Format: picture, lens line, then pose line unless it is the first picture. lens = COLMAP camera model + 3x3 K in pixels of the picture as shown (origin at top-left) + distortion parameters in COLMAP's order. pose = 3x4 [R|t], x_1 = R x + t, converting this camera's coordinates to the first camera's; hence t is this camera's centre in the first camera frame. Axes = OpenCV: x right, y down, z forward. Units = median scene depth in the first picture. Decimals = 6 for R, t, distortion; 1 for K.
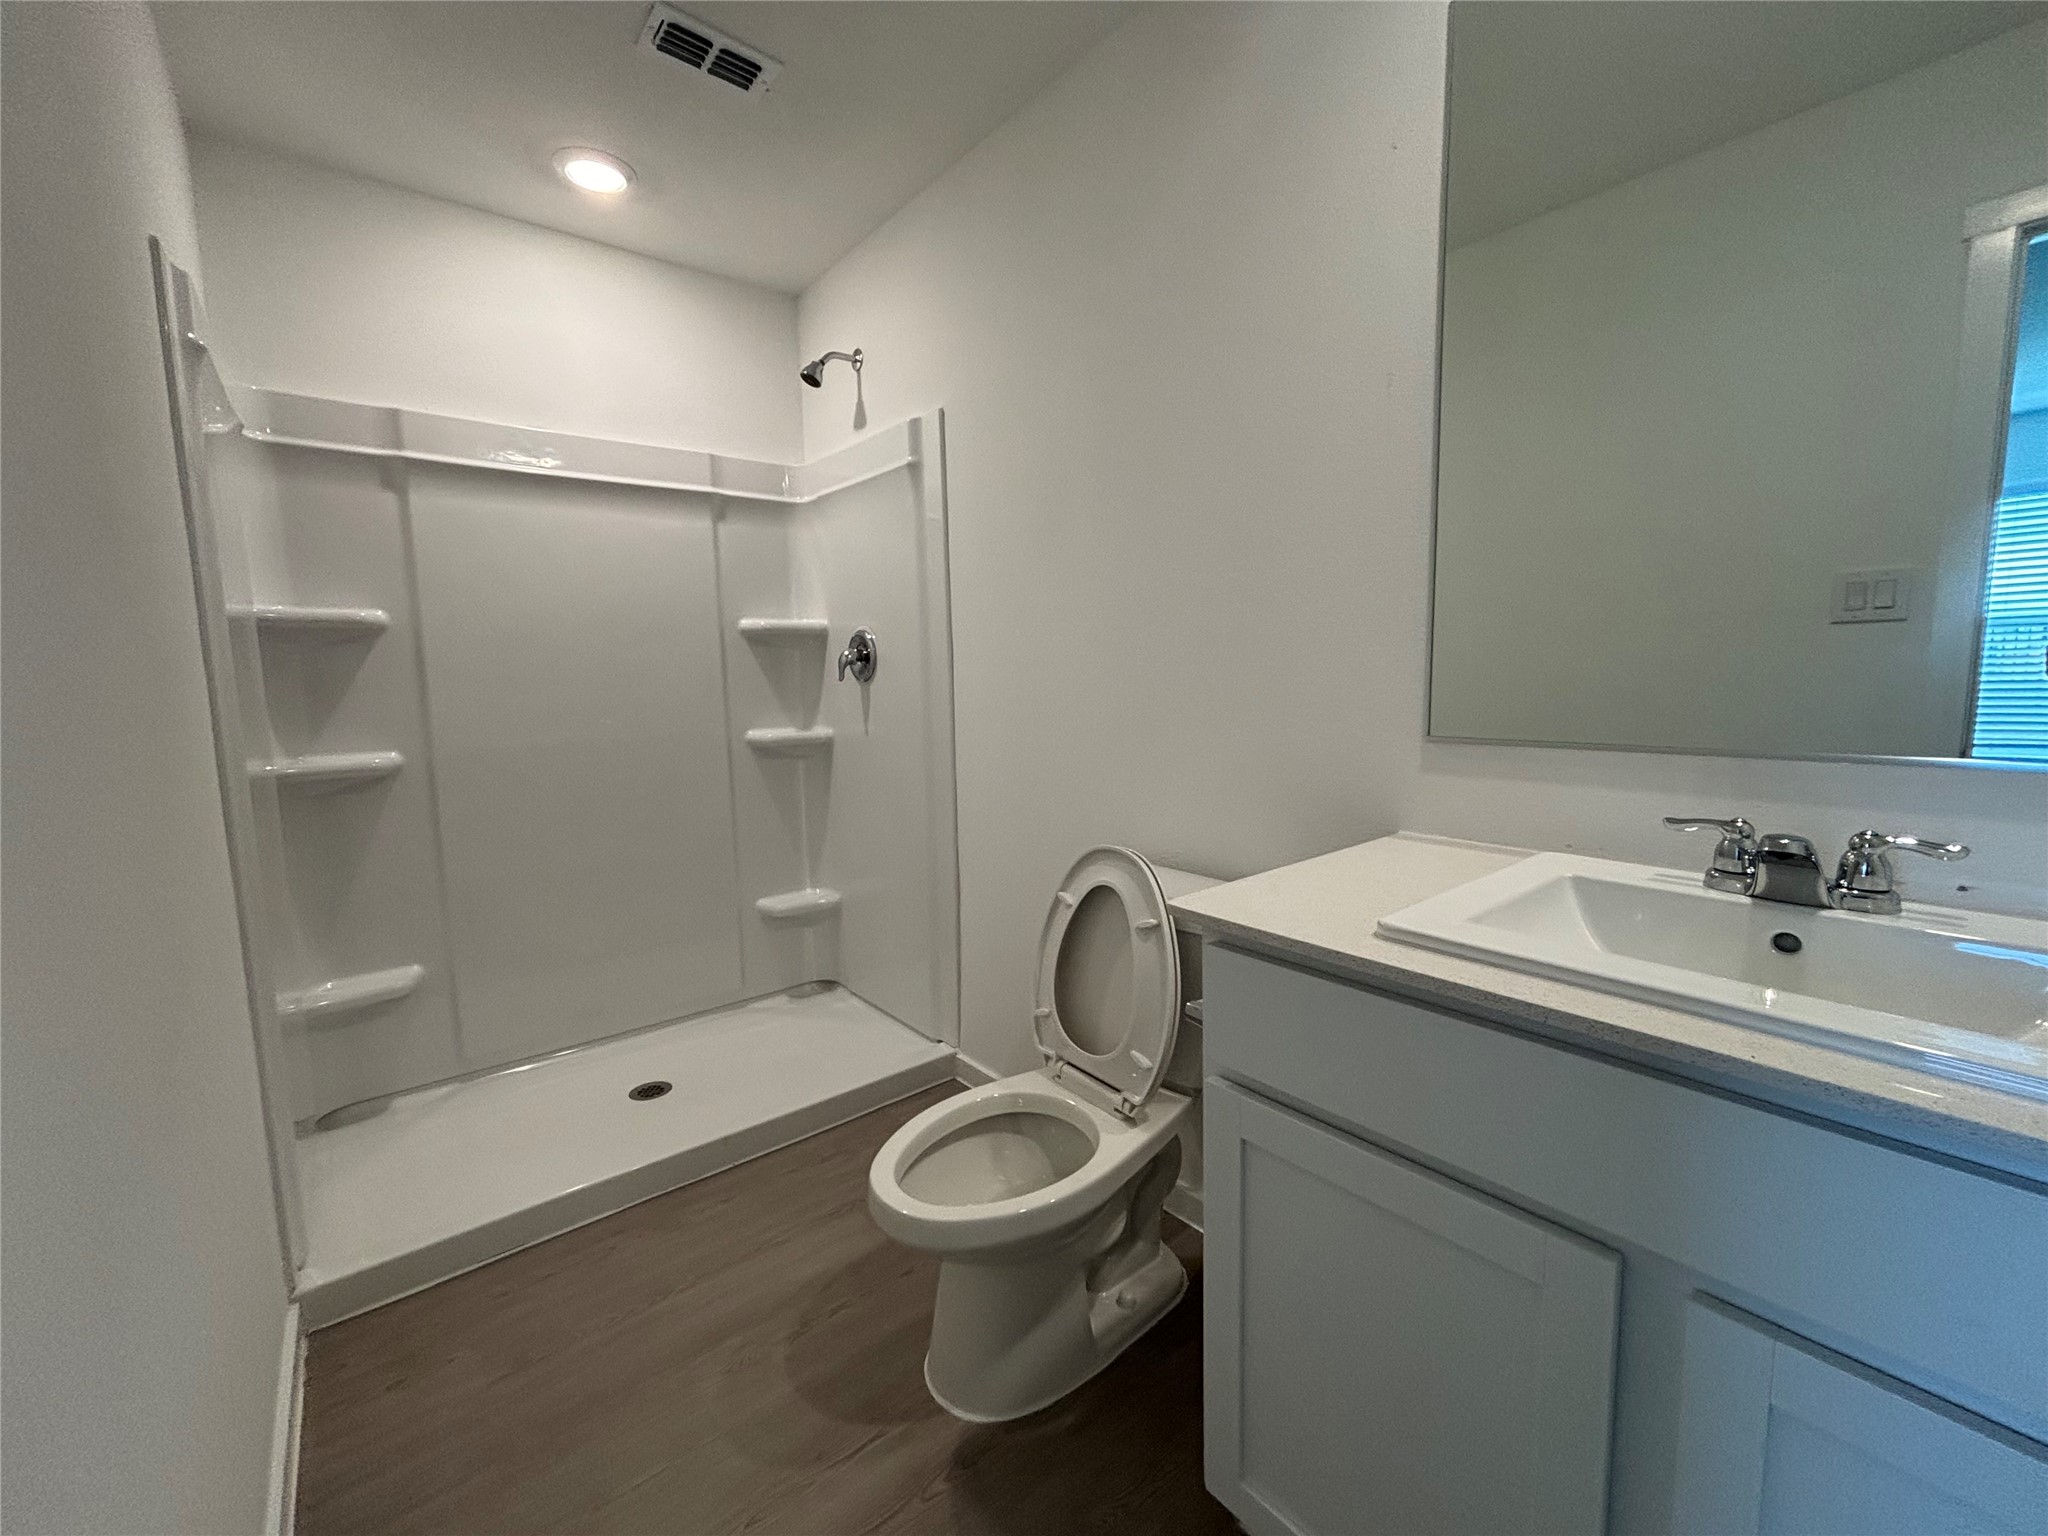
lens RADIAL K [[829.5, 0, 1025.5], [0, 829.5, 763.7], [0, 0, 1]] dist [0.002056, -0.000319]
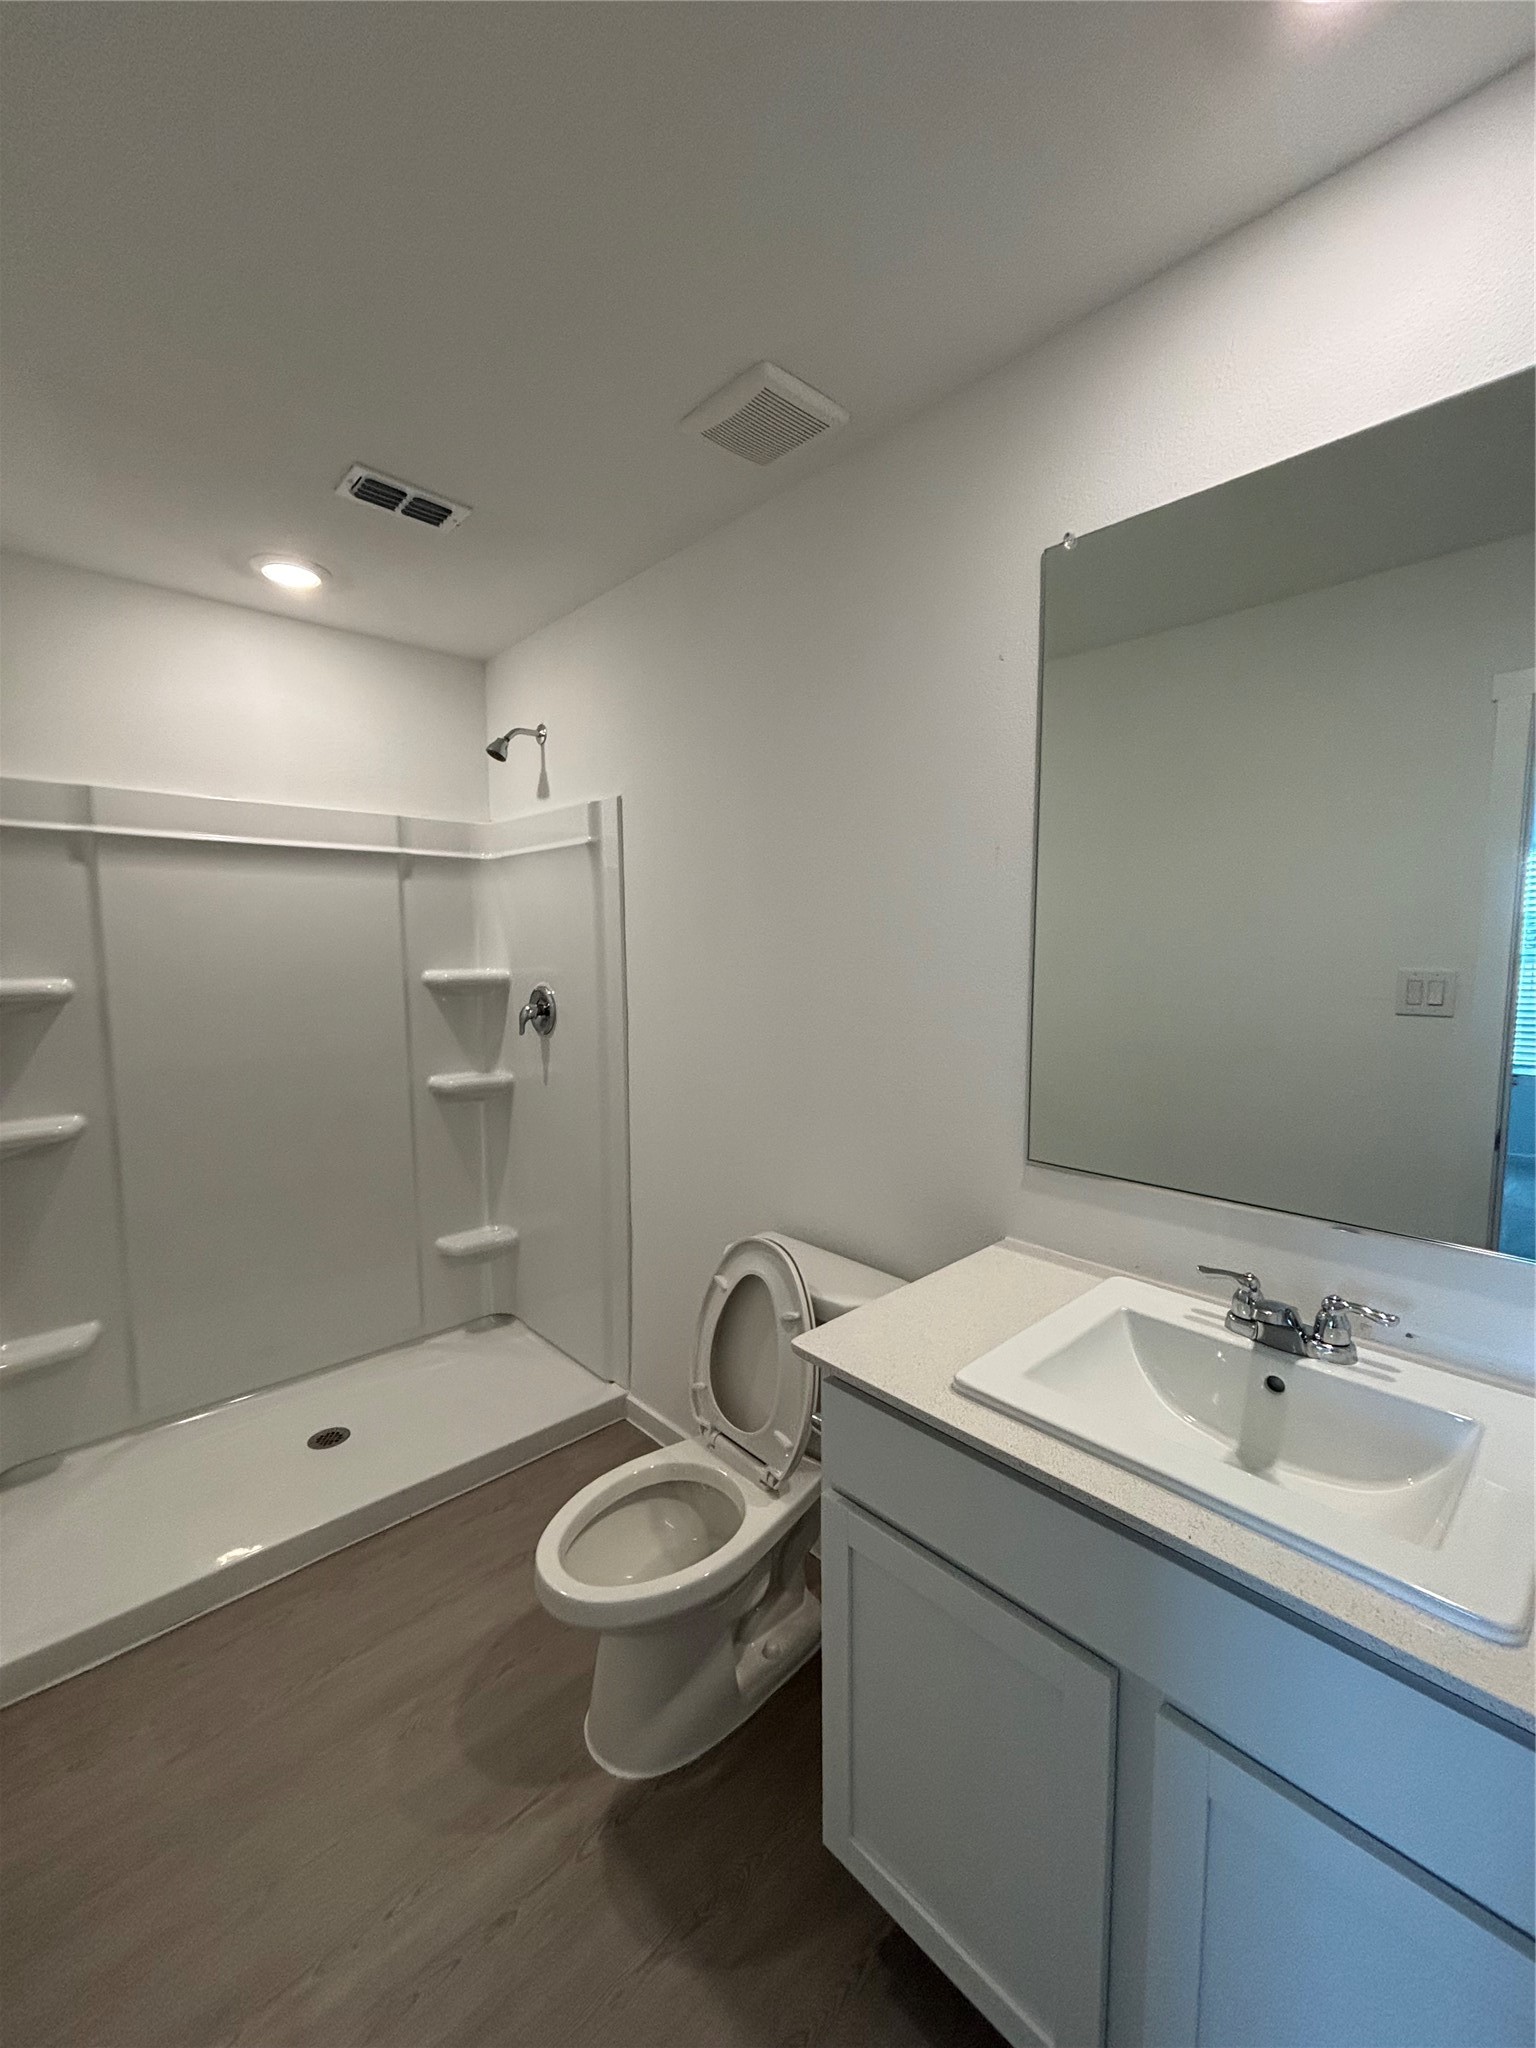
lens RADIAL K [[828.6, 0, 769.9], [0, 828.6, 1021.8], [0, 0, 1]] dist [0.000919, 0.000271]
pose [[0.997760, 0.010020, 0.066135, 0.034985], [-0.008785, 0.999782, -0.018935, -0.156861], [-0.066311, 0.018312, 0.997631, -0.108310]]
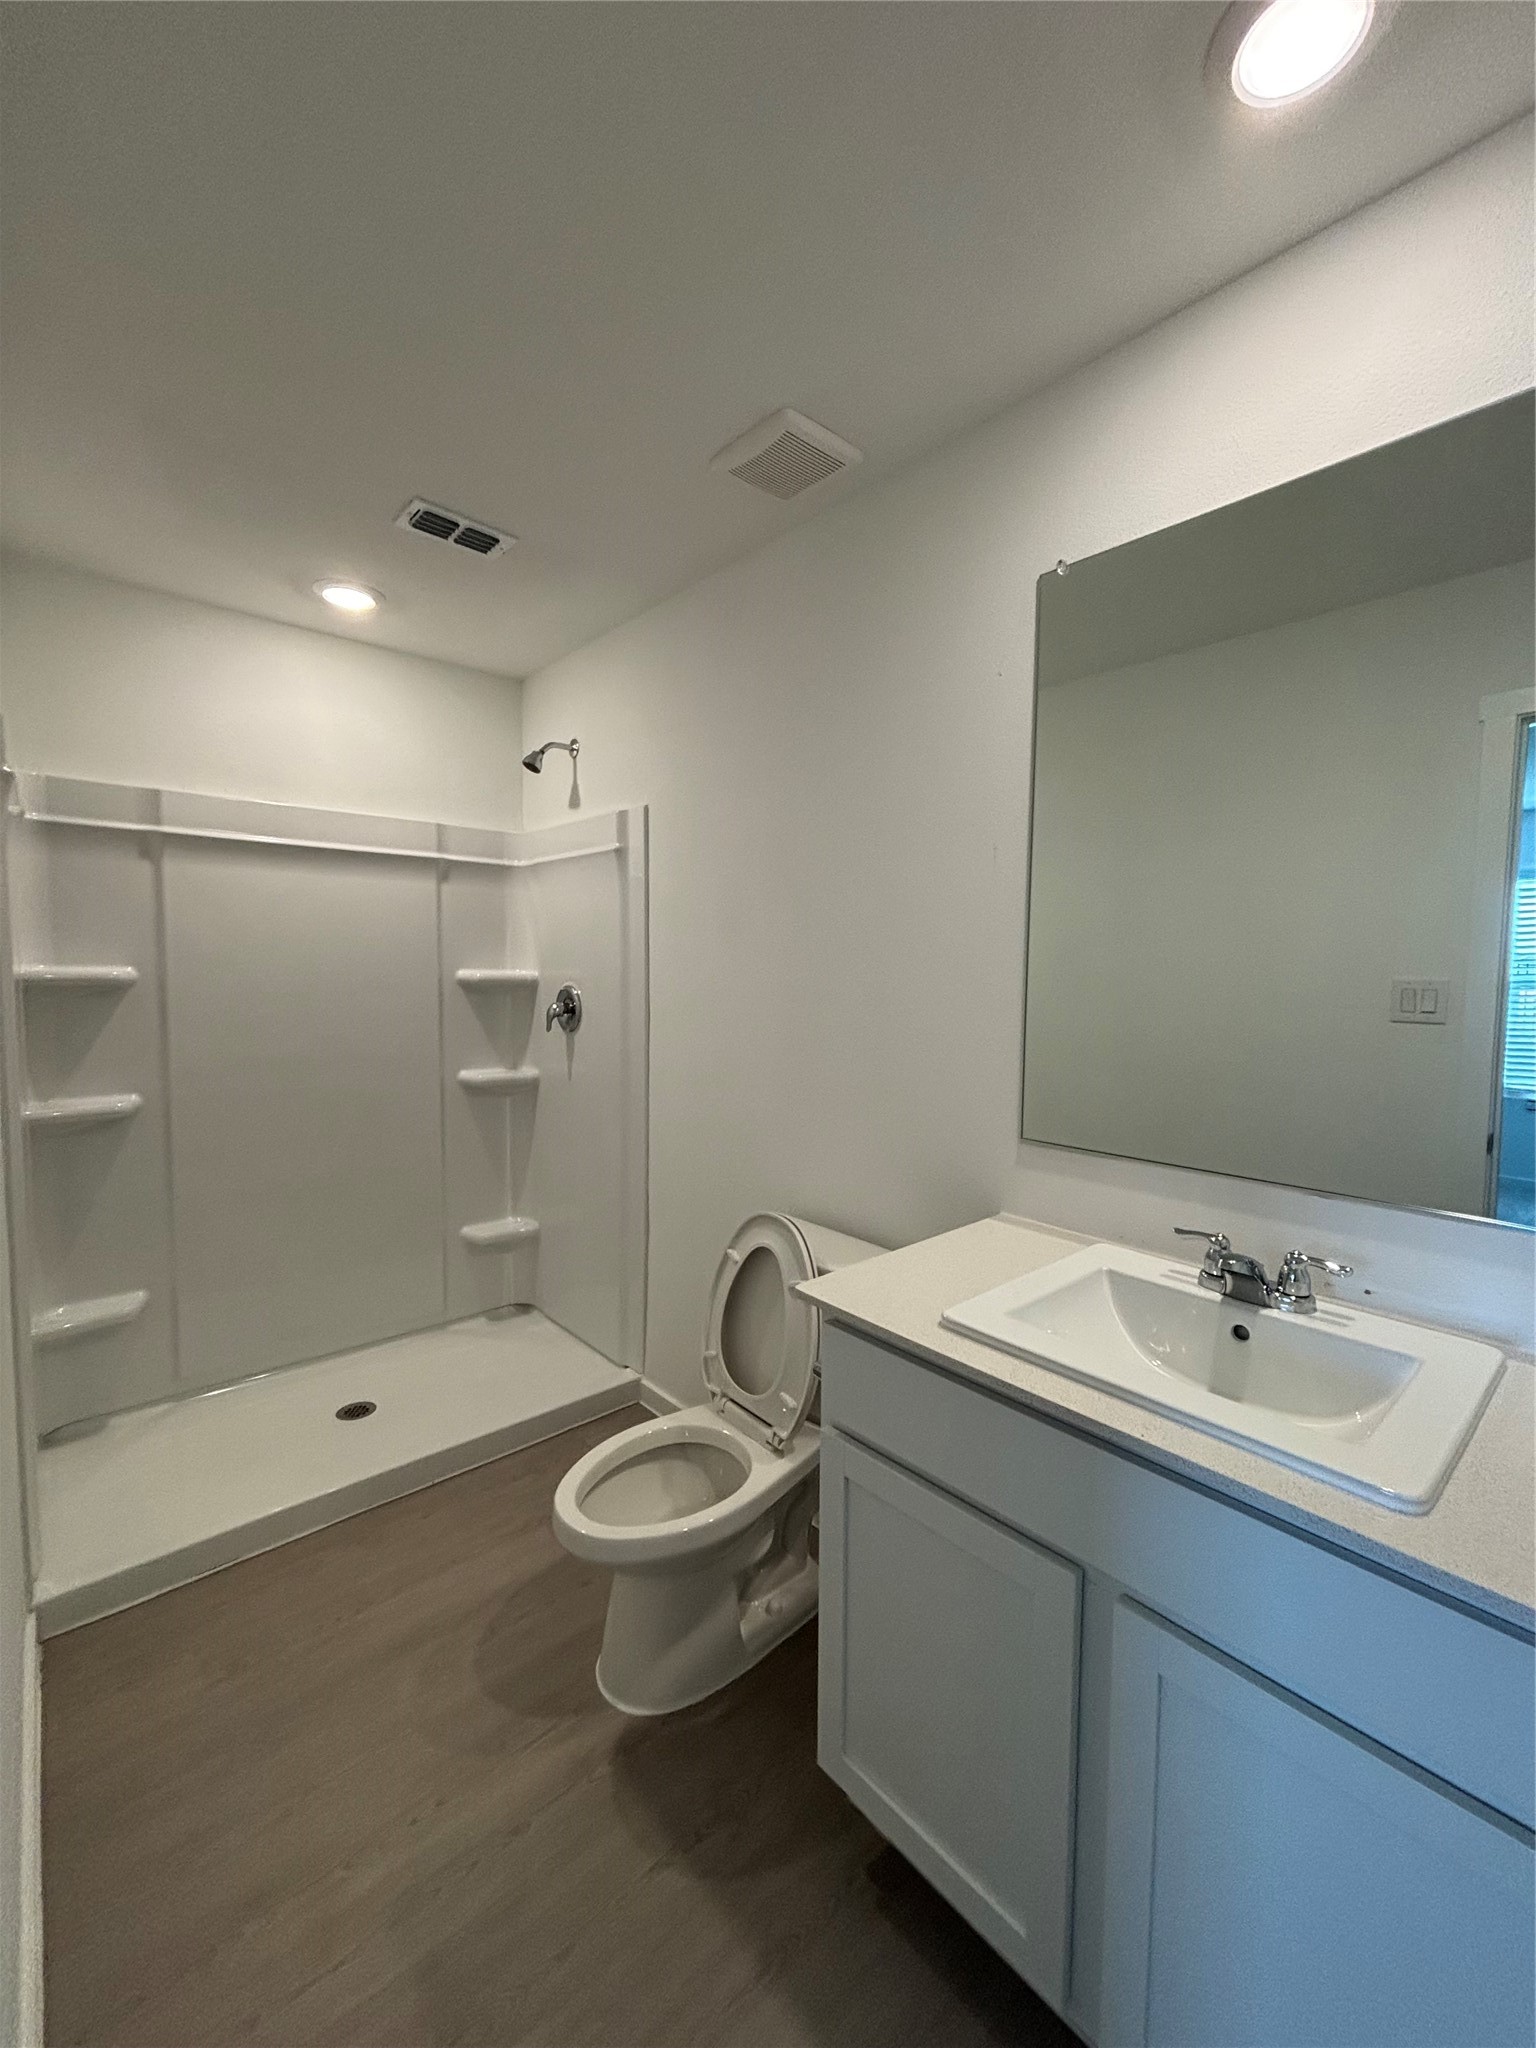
lens RADIAL K [[828.6, 0, 769.9], [0, 828.6, 1021.8], [0, 0, 1]] dist [0.000919, 0.000271]
pose [[0.998709, 0.028463, 0.042063, 0.039887], [-0.026438, 0.998500, -0.047946, -0.107383], [-0.043364, 0.046772, 0.997964, -0.178280]]
